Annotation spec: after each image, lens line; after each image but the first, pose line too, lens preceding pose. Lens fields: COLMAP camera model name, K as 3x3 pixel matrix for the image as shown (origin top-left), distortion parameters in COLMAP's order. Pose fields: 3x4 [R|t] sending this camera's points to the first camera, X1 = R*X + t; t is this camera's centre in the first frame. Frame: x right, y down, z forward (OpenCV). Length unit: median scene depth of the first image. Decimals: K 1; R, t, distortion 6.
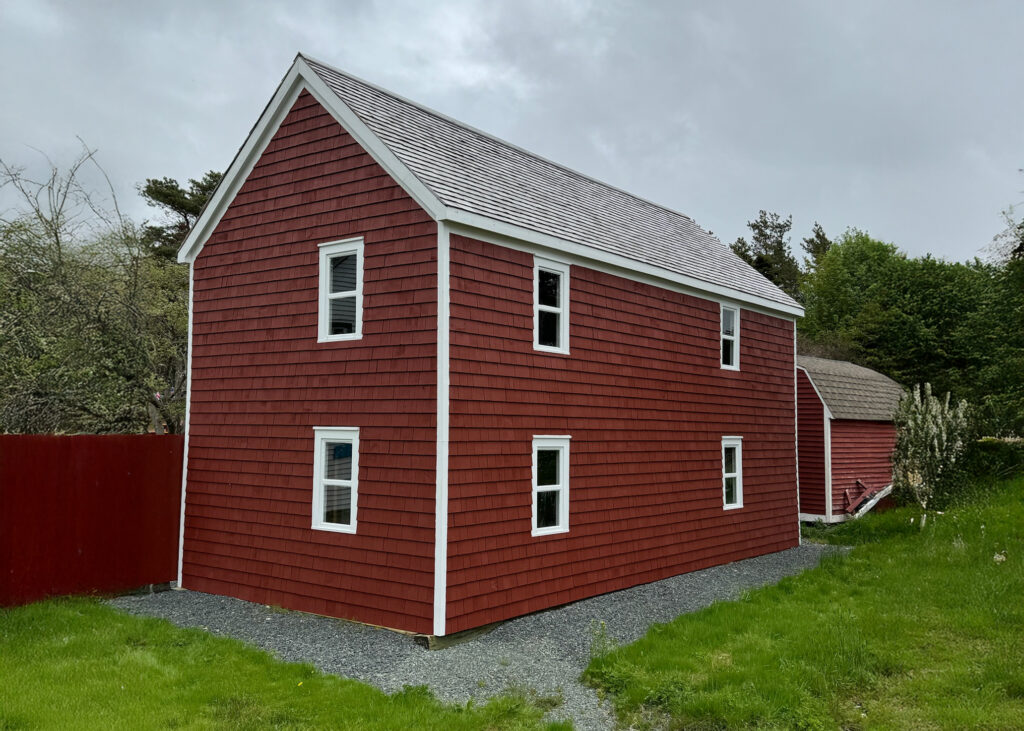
lens RADIAL K [[931.2, 0, 511.6], [0, 931.2, 361.7], [0, 0, 1]] dist [0.089201, 0.000000]
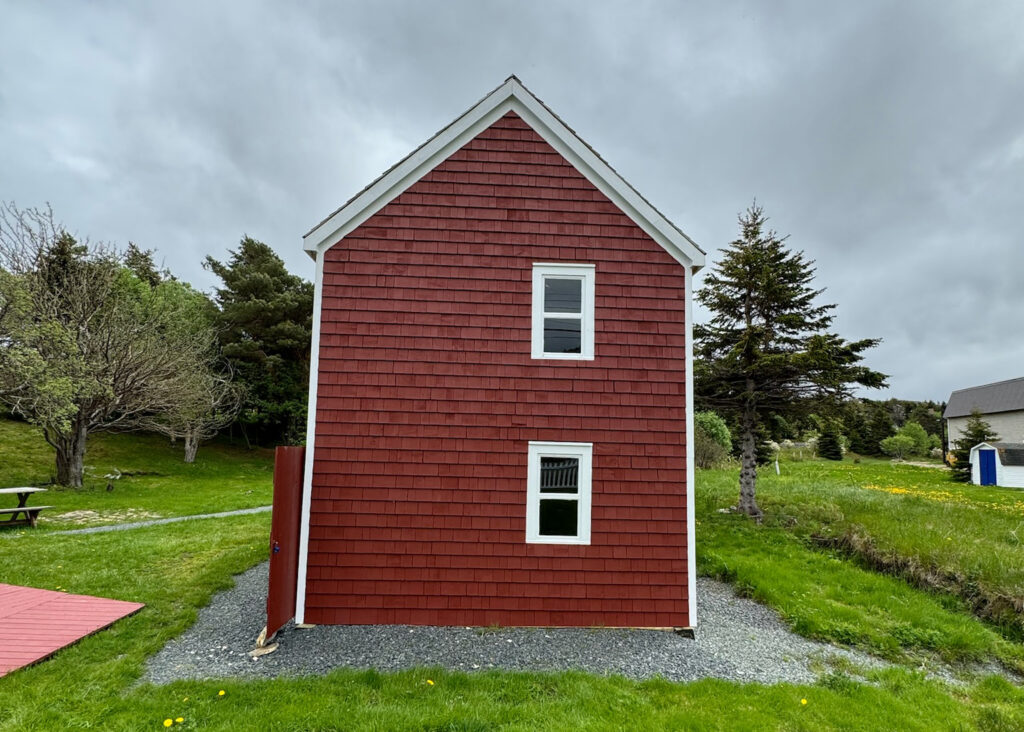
lens RADIAL K [[771.0, 0, 512.0], [0, 771.0, 369.6], [0, 0, 1]] dist [-0.005088, 0.001320]
pose [[0.747658, 0.086007, 0.658491, -0.769575], [-0.060116, 0.996272, -0.061870, 0.044234], [-0.661357, 0.006672, 0.750041, 0.383389]]
